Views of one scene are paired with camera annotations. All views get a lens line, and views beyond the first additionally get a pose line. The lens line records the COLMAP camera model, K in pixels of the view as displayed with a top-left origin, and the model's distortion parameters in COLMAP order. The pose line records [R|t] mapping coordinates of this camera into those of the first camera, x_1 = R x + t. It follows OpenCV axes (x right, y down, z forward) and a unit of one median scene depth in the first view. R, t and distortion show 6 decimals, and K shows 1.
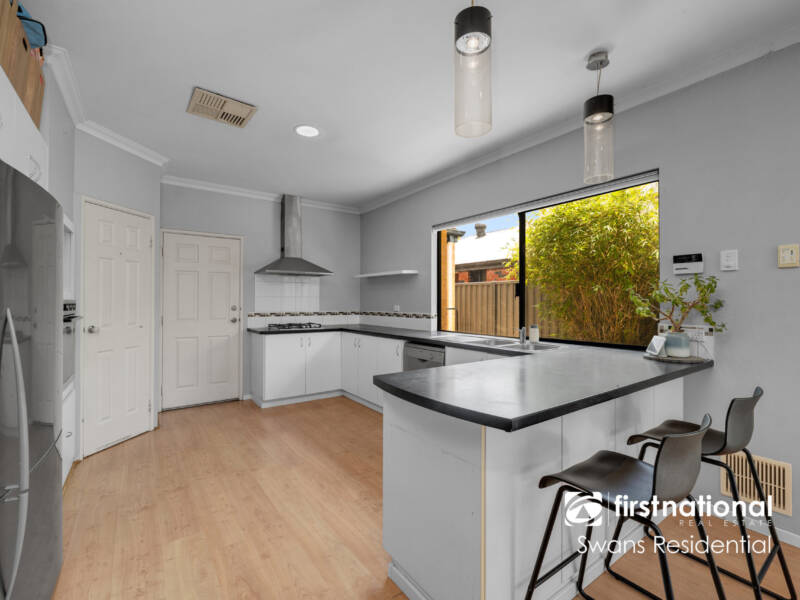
lens RADIAL K [[362.3, 0, 394.7], [0, 362.3, 299.2], [0, 0, 1]] dist [-0.000928, -0.000424]
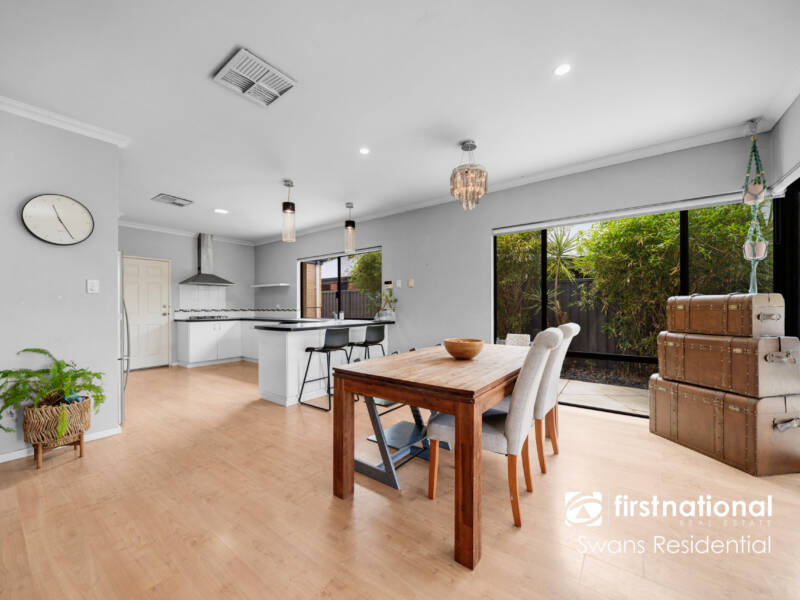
lens RADIAL K [[314.3, 0, 396.4], [0, 314.3, 305.8], [0, 0, 1]] dist [0.000585, -0.001196]
pose [[0.952308, -0.005254, 0.305092, 0.092070], [0.004703, 0.999986, 0.002542, 0.024754], [-0.305101, -0.000986, 0.952320, -0.598362]]
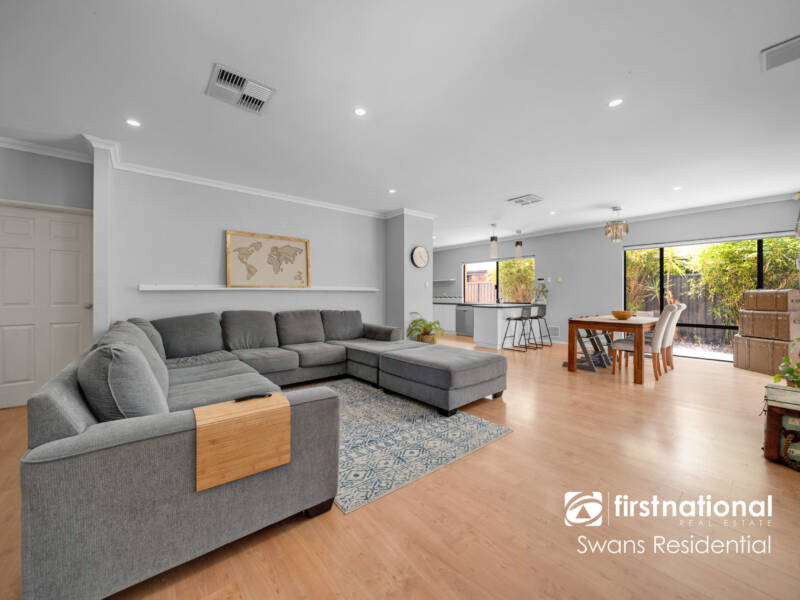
lens RADIAL K [[314.3, 0, 396.6], [0, 314.3, 294.3], [0, 0, 1]] dist [0.000585, -0.001196]
pose [[0.996686, -0.001978, 0.081322, -0.537384], [0.001712, 0.999993, 0.003348, 0.018939], [-0.081328, -0.003198, 0.996682, -1.186573]]
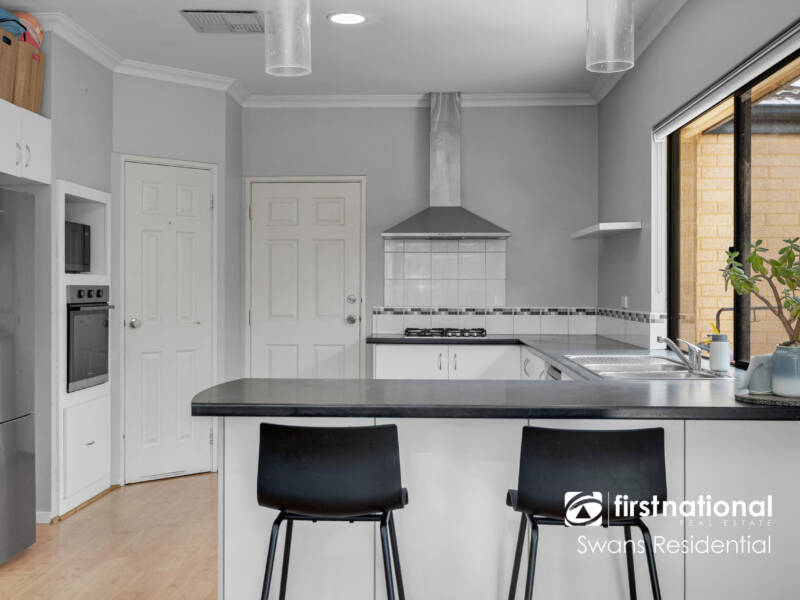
lens RADIAL K [[953.1, 0, 401.6], [0, 953.1, 283.6], [0, 0, 1]] dist [-0.006490, 0.000000]
pose [[0.784093, -0.005495, -0.620619, 0.605325], [0.004811, 0.999985, -0.002775, 0.004071], [0.620625, -0.000810, 0.784107, -0.173820]]
